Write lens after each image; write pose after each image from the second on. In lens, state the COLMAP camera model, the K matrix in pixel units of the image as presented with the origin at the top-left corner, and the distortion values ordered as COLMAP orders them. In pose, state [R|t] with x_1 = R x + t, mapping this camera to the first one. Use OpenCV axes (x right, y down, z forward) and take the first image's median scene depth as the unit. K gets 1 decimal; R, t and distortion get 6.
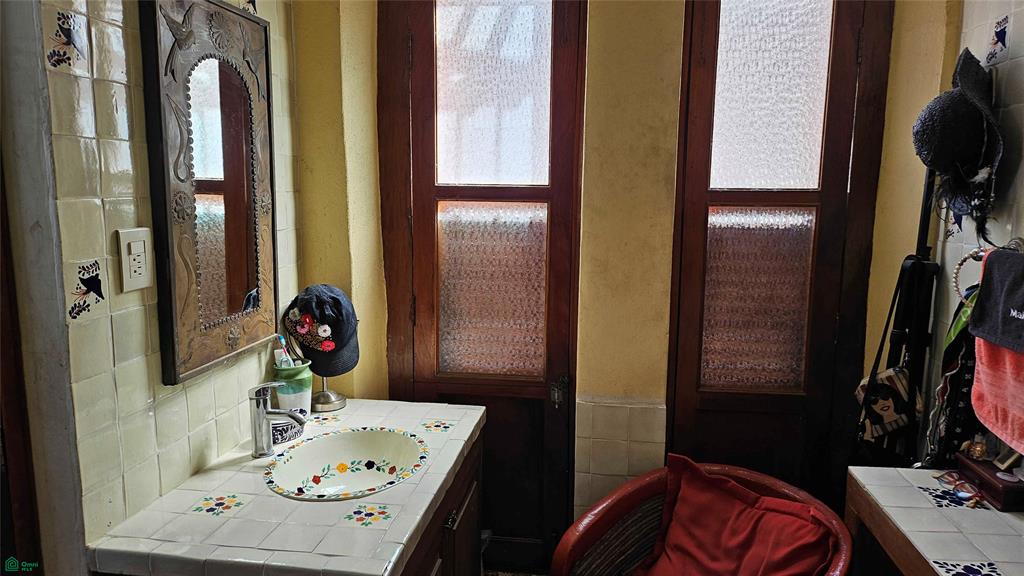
lens RADIAL K [[714.1, 0, 513.1], [0, 714.1, 292.9], [0, 0, 1]] dist [0.058919, -0.057571]
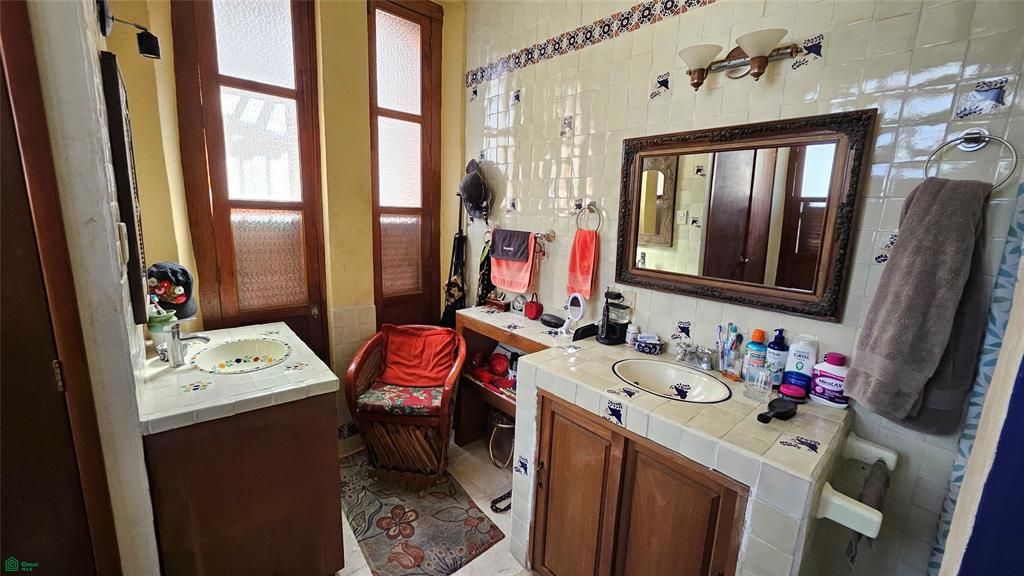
lens RADIAL K [[405.5, 0, 508.4], [0, 405.5, 284.0], [0, 0, 1]] dist [-0.003895, 0.001043]
pose [[0.662190, -0.117656, 0.740042, -0.456291], [0.084777, 0.993019, 0.082017, 0.028343], [-0.744525, 0.008428, 0.667541, -0.143564]]
